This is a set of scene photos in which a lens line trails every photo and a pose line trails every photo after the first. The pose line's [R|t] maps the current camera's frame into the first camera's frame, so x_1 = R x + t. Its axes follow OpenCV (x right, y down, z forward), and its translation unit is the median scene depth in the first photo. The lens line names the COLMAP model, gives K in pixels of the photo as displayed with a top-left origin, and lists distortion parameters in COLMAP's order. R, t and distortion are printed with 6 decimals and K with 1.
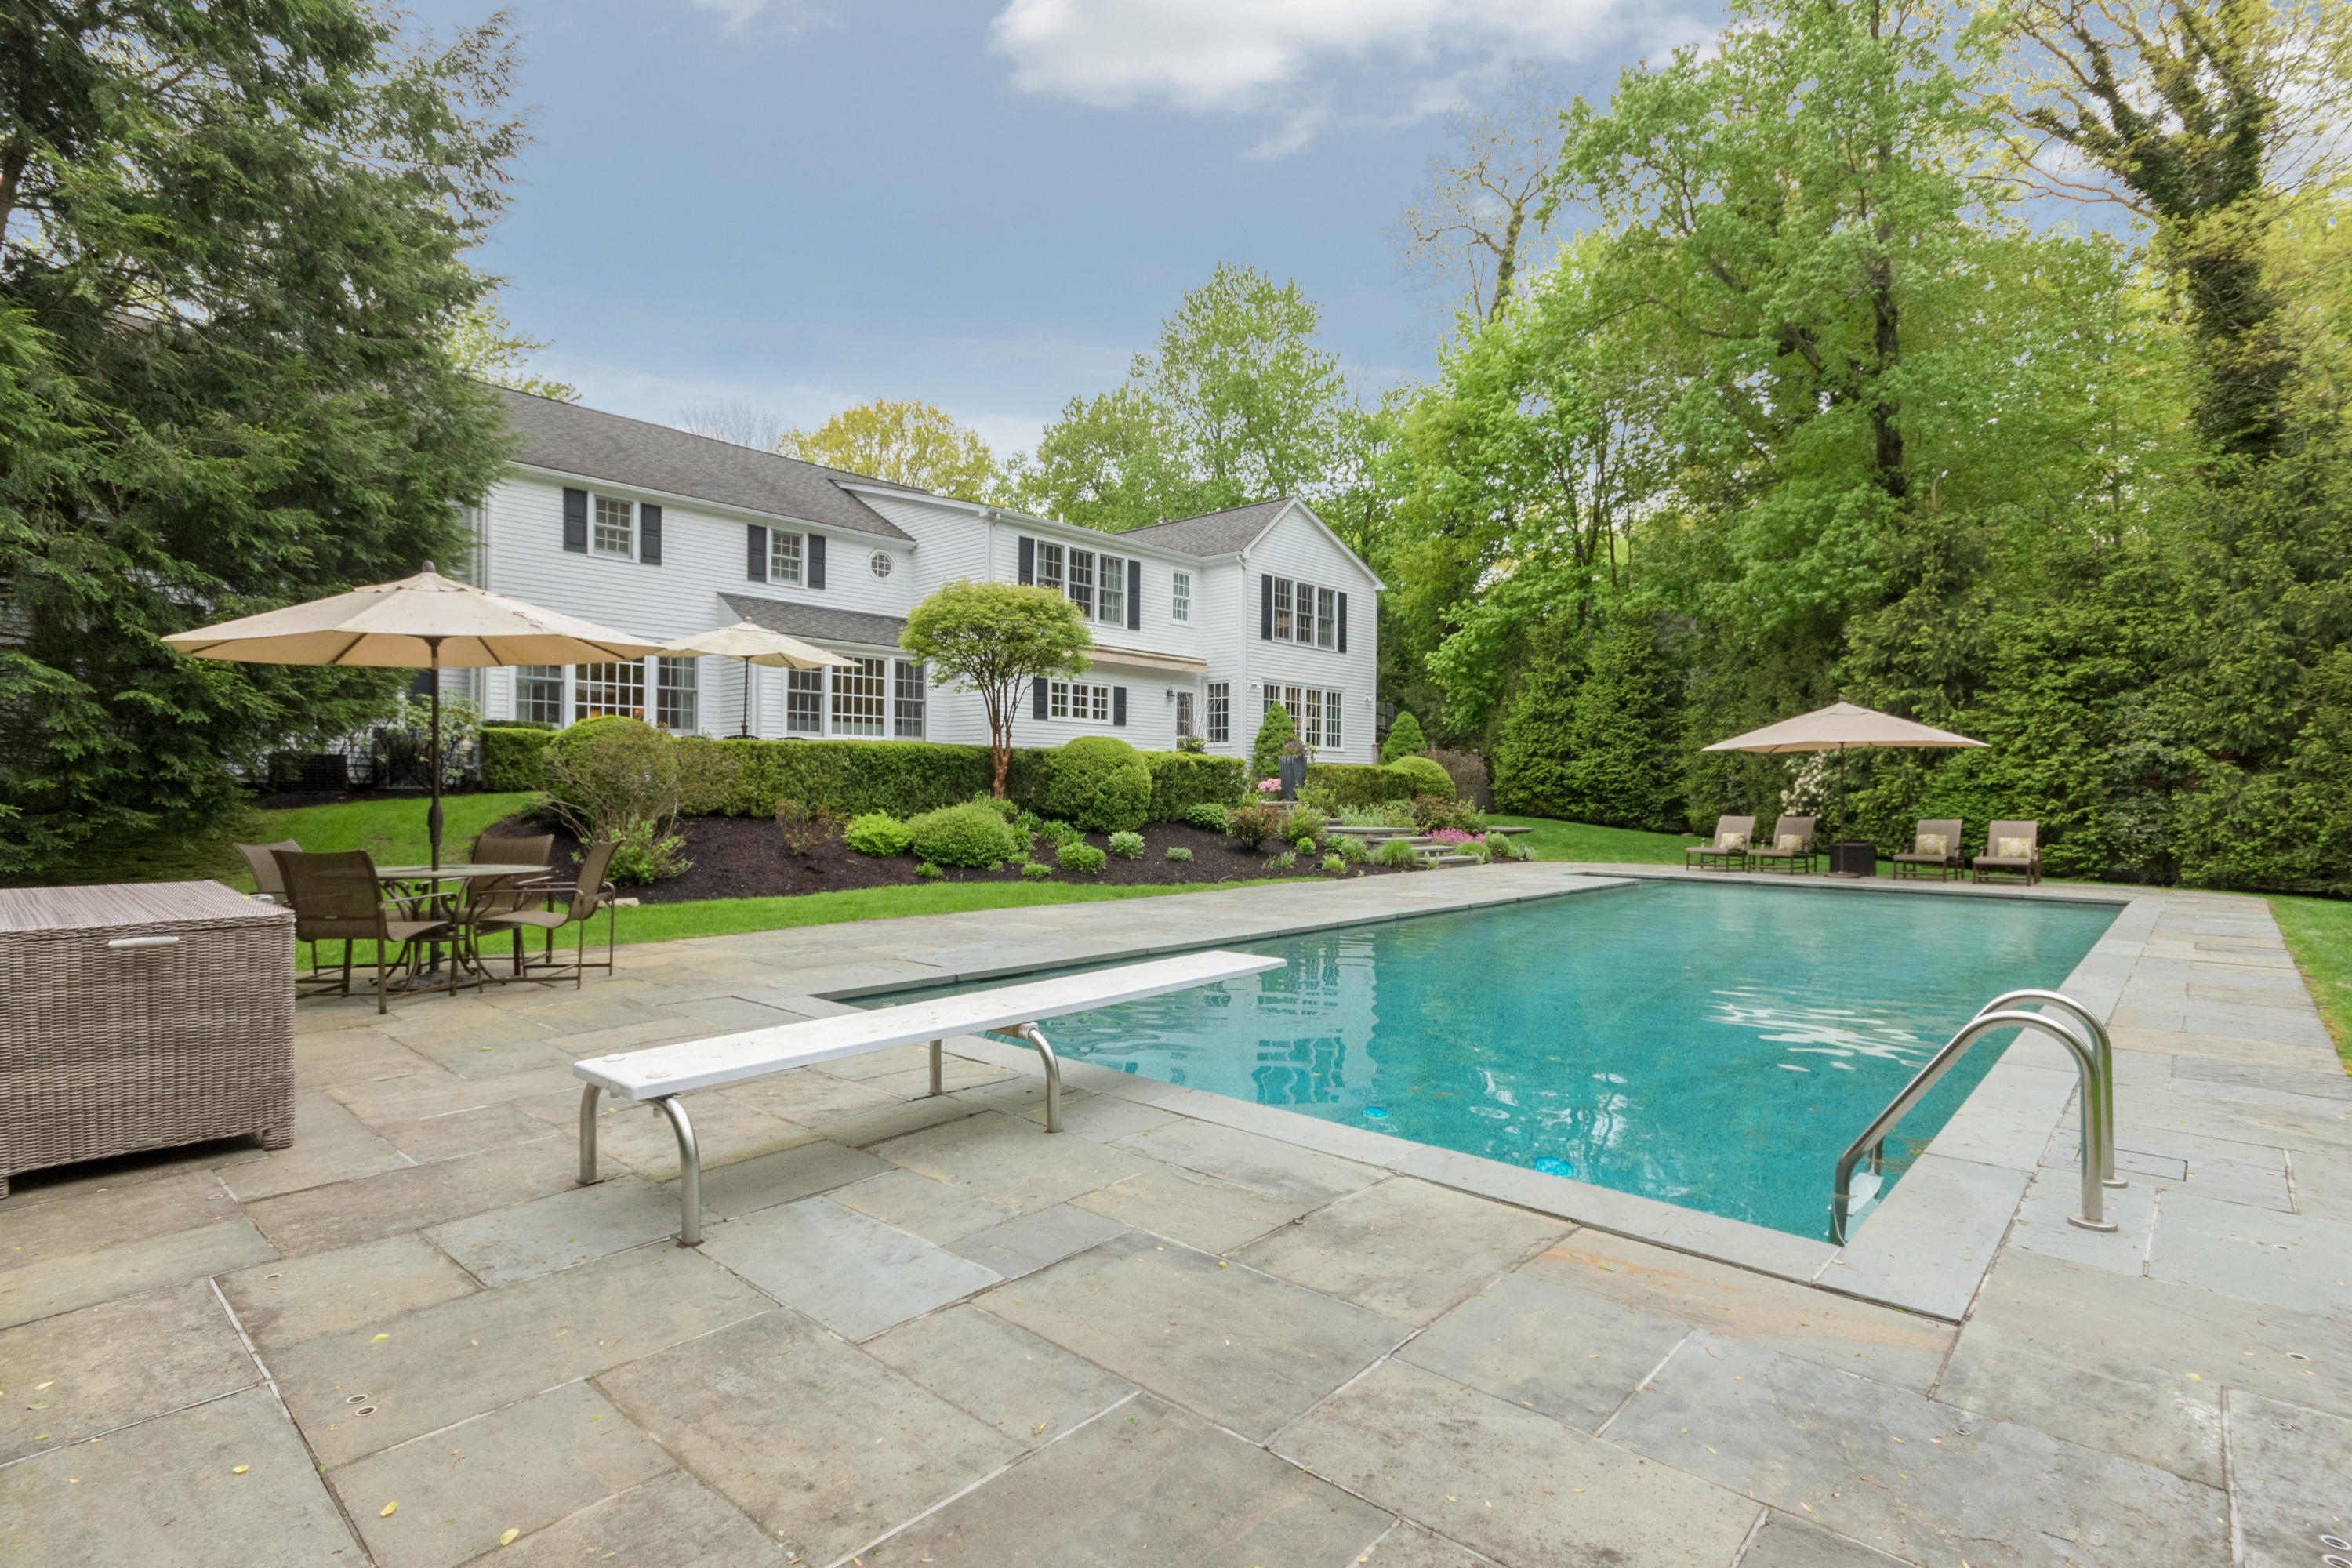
lens RADIAL K [[1143.3, 0, 1170.4], [0, 1143.3, 793.2], [0, 0, 1]] dist [0.004910, -0.002946]
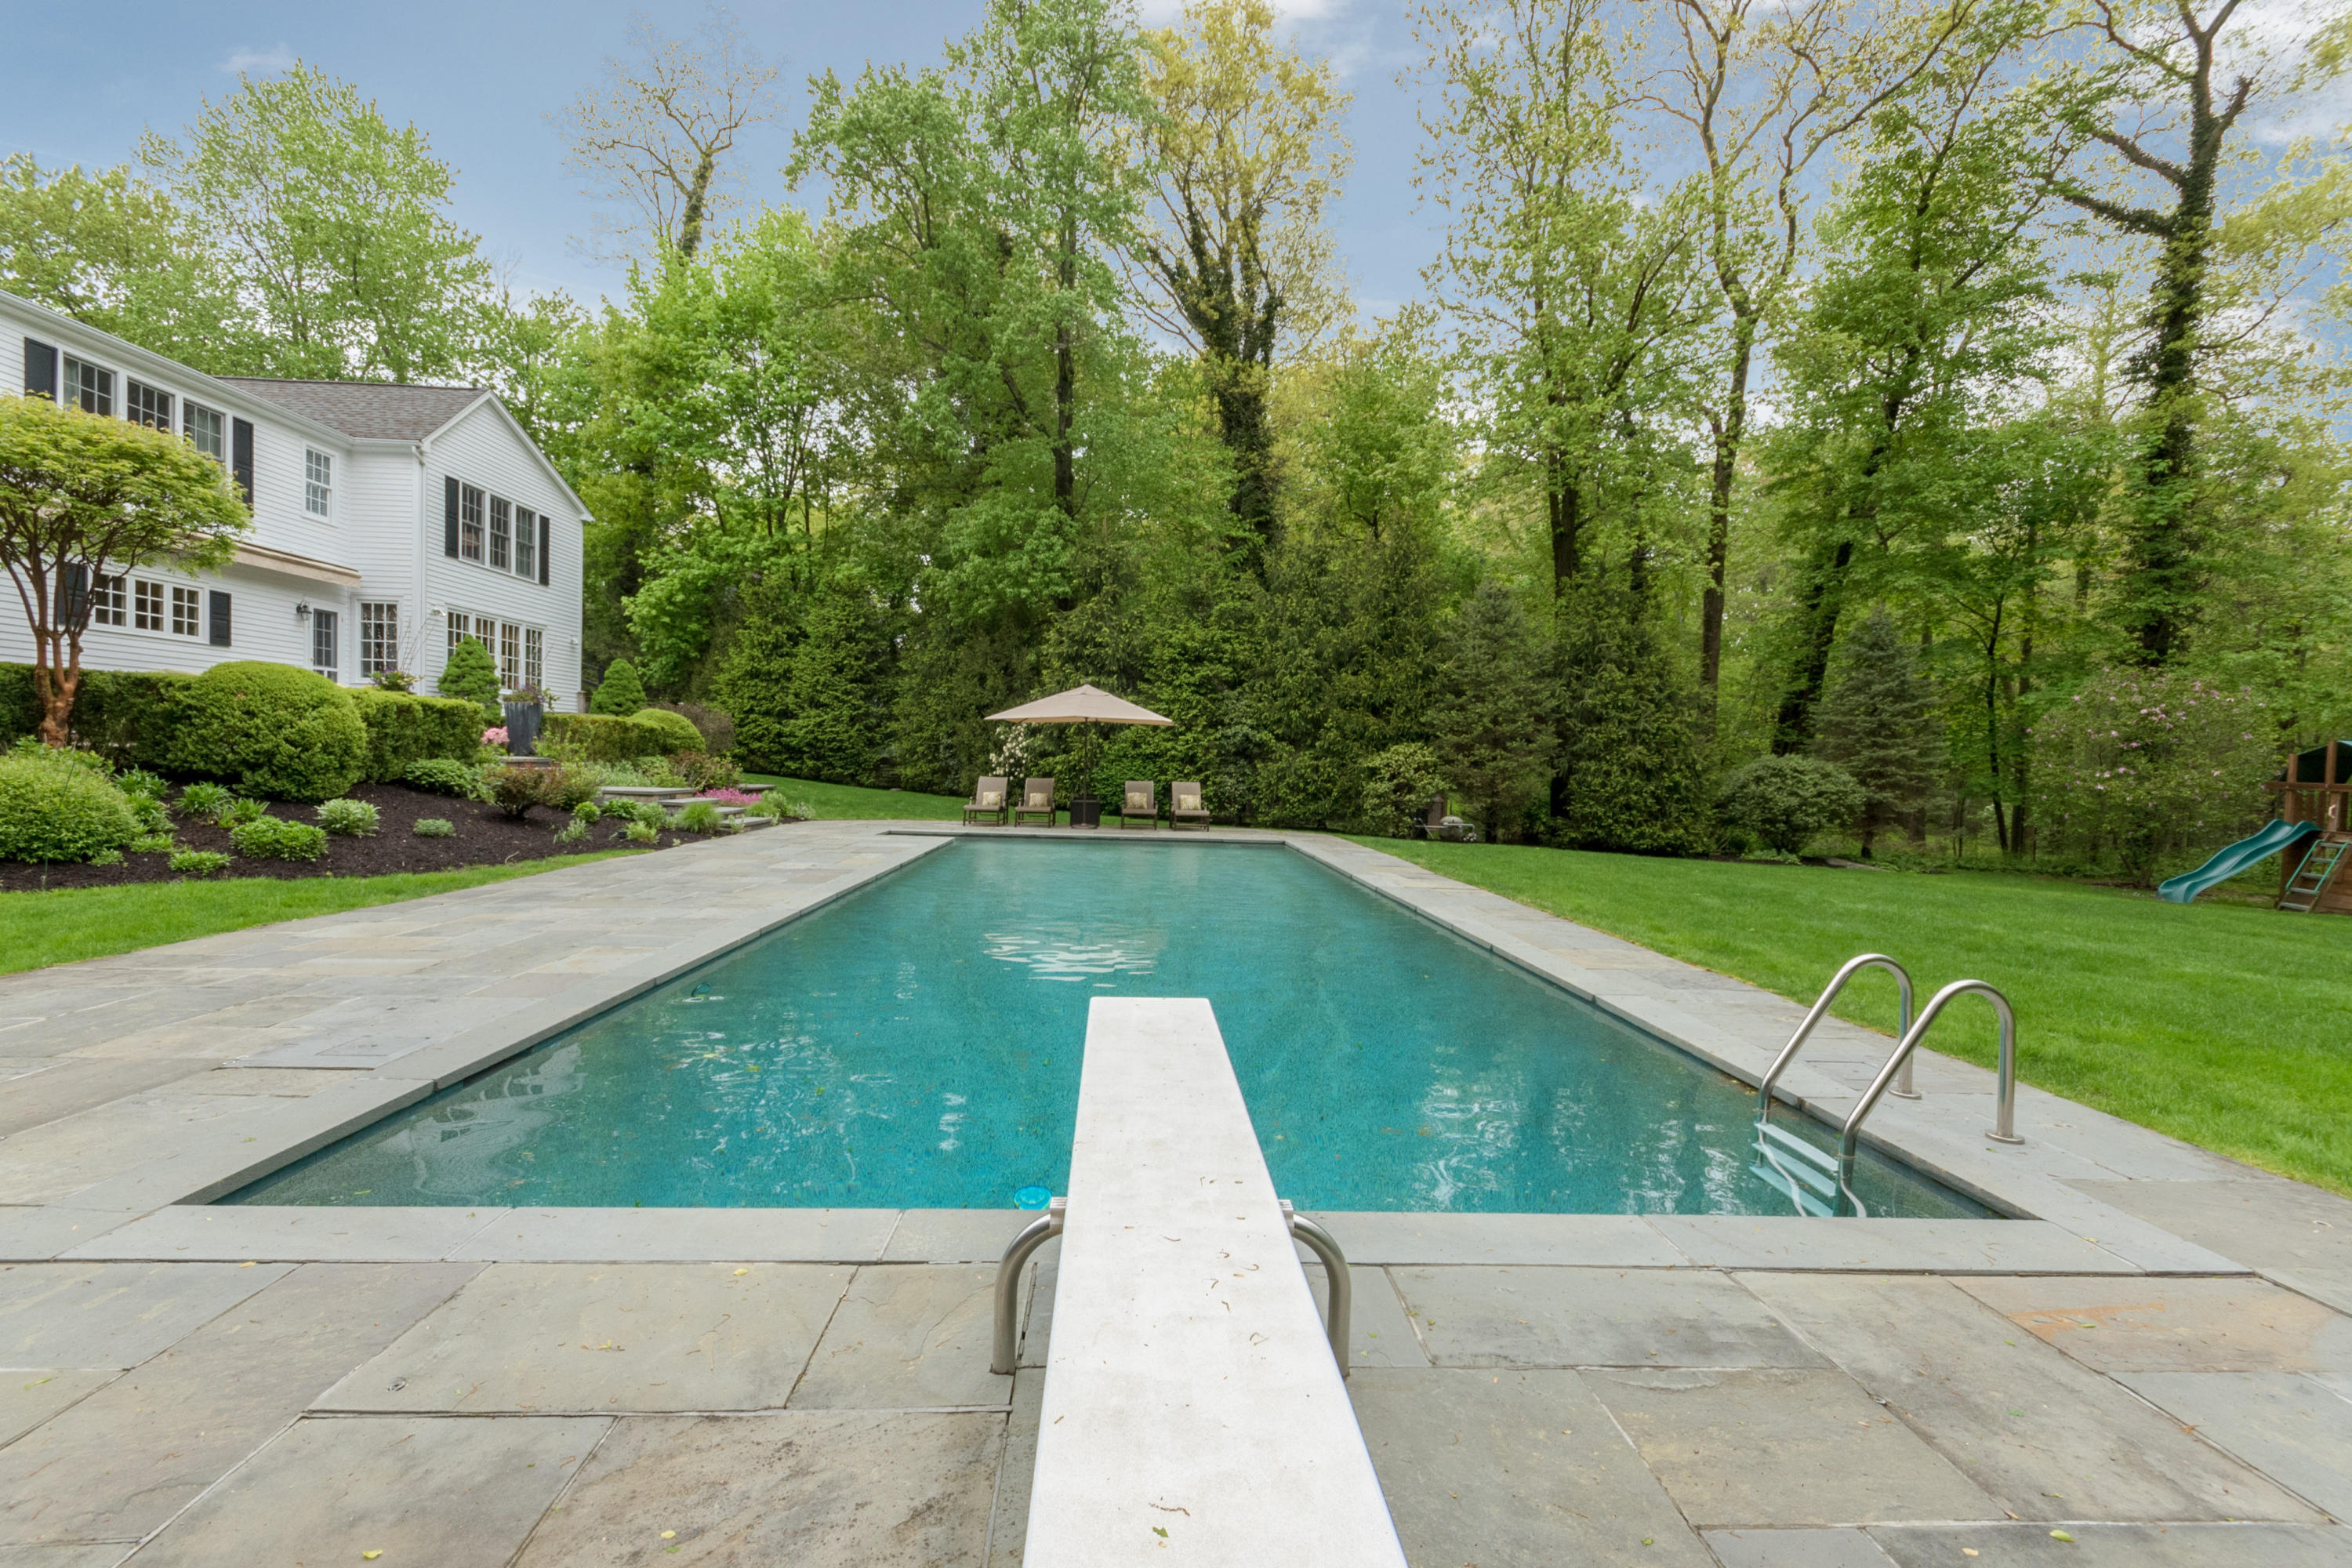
lens RADIAL K [[1028.0, 0, 1175.1], [0, 1028.0, 793.0], [0, 0, 1]] dist [0.009509, -0.002978]
pose [[0.703490, -0.008761, 0.710651, -0.103851], [-0.023801, 0.999073, 0.035877, -0.004890], [-0.710306, -0.042154, 0.702629, 0.132689]]
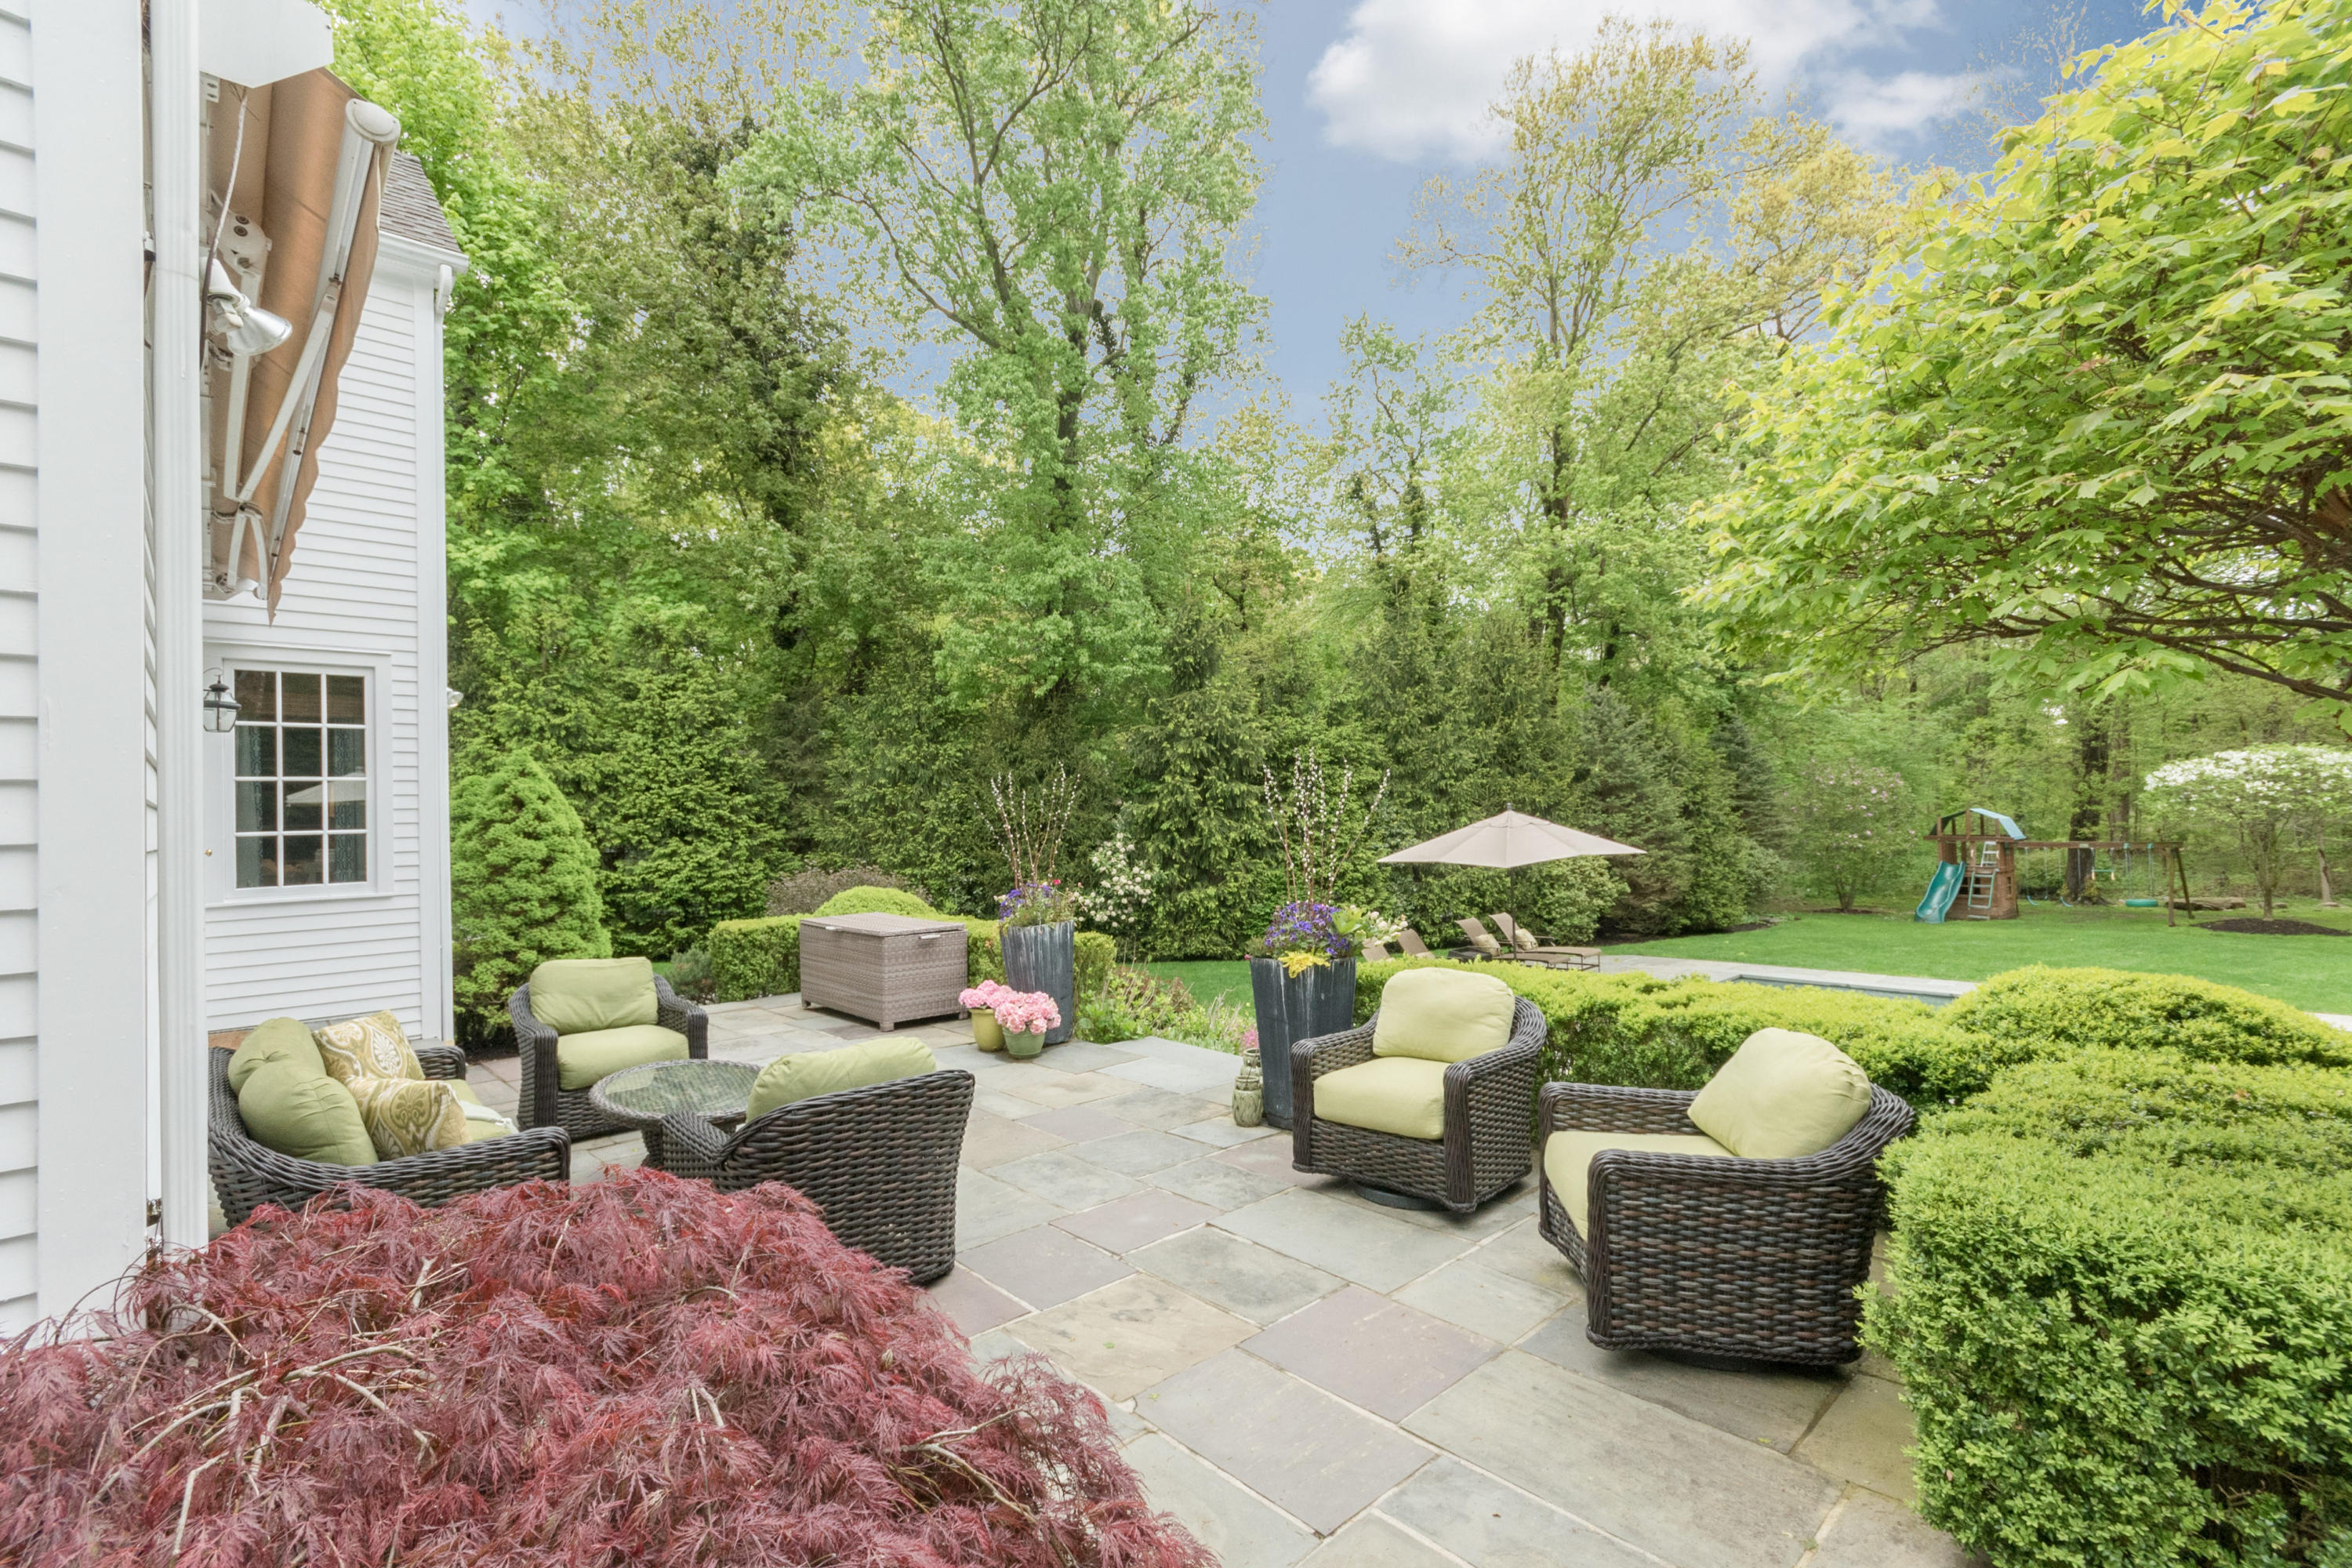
lens RADIAL K [[1028.0, 0, 1171.4], [0, 1028.0, 793.9], [0, 0, 1]] dist [0.009509, -0.002978]
pose [[0.085290, 0.005363, 0.996342, -0.248276], [0.024946, 0.999661, -0.007516, -0.077953], [-0.996044, 0.025496, 0.085127, 1.002286]]
